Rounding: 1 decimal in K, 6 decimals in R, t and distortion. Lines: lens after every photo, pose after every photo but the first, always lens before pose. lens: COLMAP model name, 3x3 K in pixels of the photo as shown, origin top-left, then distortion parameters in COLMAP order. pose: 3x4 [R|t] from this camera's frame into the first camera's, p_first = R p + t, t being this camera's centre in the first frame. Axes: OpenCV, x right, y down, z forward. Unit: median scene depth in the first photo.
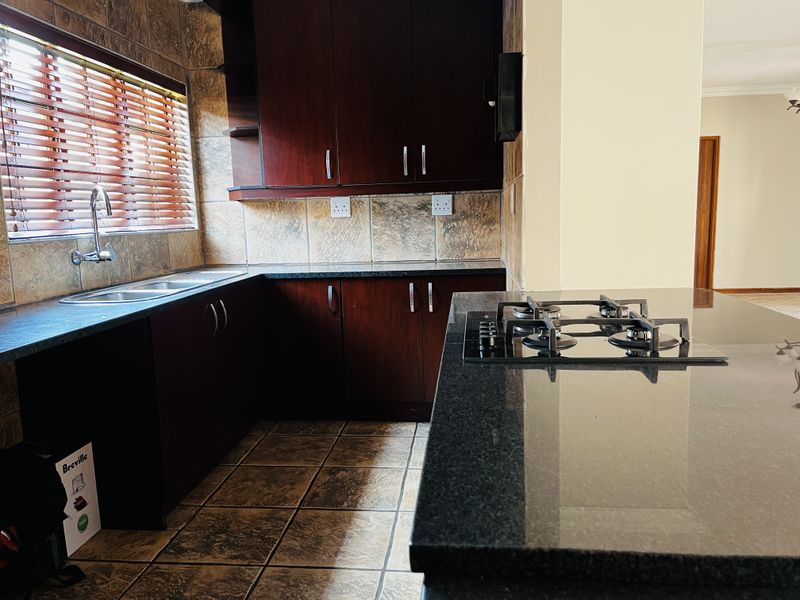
lens RADIAL K [[594.9, 0, 400.0], [0, 594.9, 300.0], [0, 0, 1]] dist [0.054332, -0.102454]
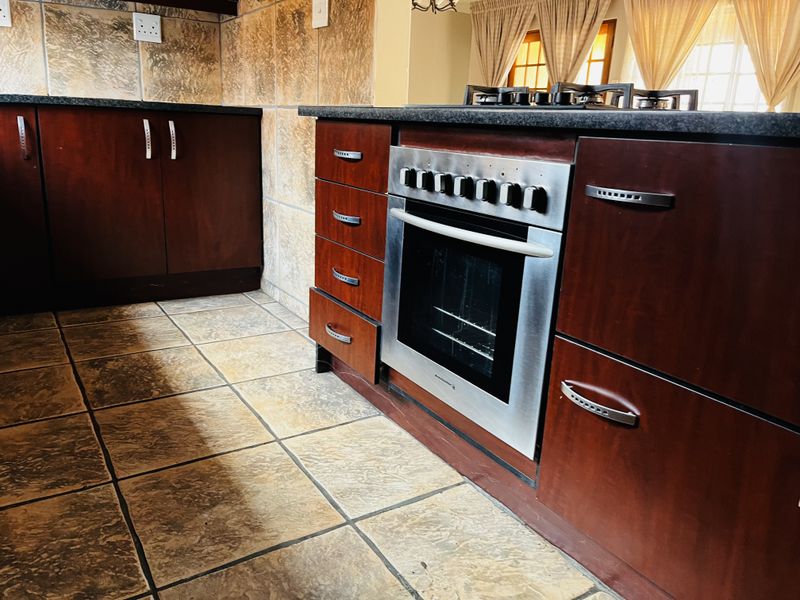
lens RADIAL K [[594.9, 0, 400.0], [0, 594.9, 300.0], [0, 0, 1]] dist [0.054332, -0.102454]
pose [[0.768031, -0.109778, 0.630934, -0.238975], [0.010399, 0.987206, 0.159108, 0.080920], [-0.640329, -0.115639, 0.759346, 0.177957]]
